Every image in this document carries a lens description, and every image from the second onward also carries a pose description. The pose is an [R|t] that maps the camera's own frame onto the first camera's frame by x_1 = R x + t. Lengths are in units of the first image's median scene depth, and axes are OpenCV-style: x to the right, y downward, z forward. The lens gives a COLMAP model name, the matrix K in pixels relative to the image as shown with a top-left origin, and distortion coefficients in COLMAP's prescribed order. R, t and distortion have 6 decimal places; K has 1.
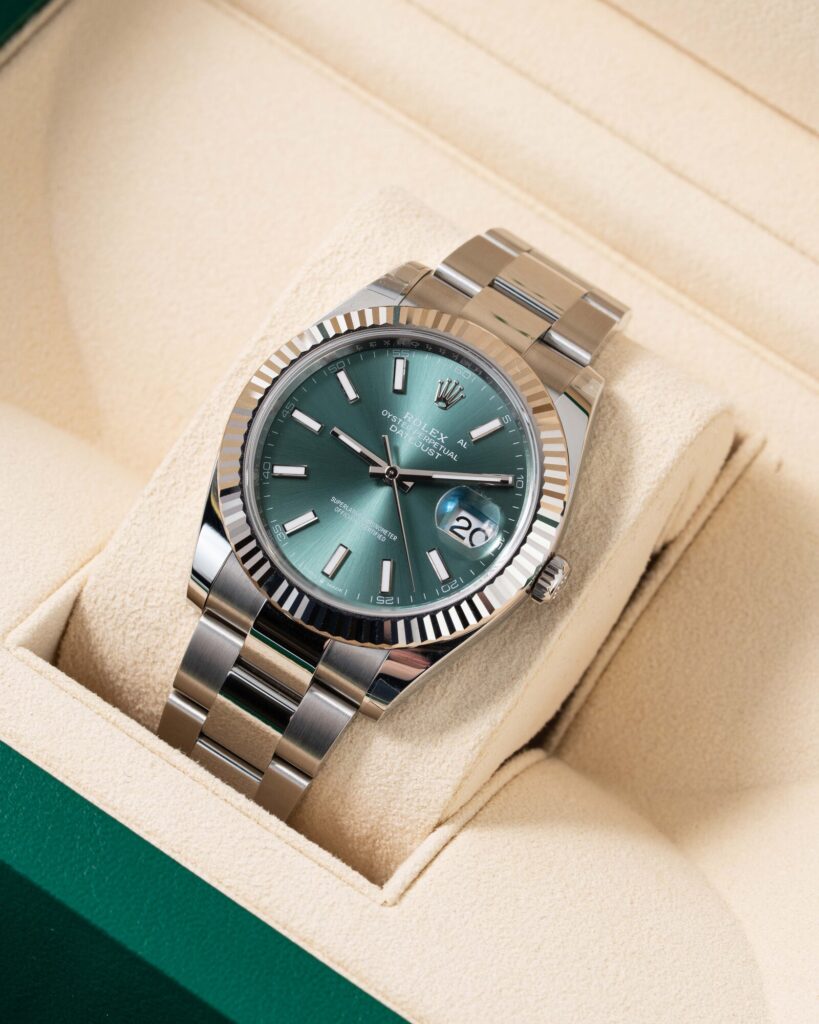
lens RADIAL K [[5615.3, 0, 377.9], [0, 5615.3, 640.9], [0, 0, 1]] dist [0.120947, 0.000000]
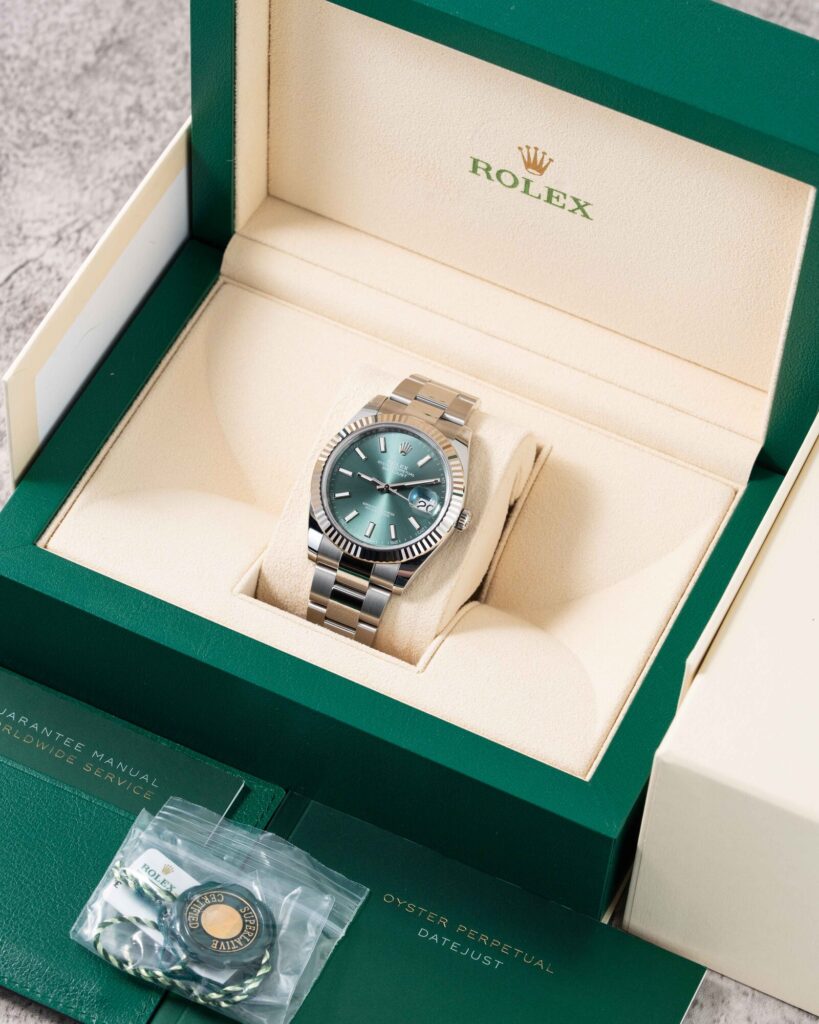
lens RADIAL K [[5615.3, 0, 409.5], [0, 5615.3, 513.8], [0, 0, 1]] dist [0.120947, 0.000000]
pose [[0.982713, -0.185135, 0.000343, 0.008647], [0.184758, 0.980589, -0.065646, 0.130195], [0.011817, 0.064574, 0.997843, -1.252790]]
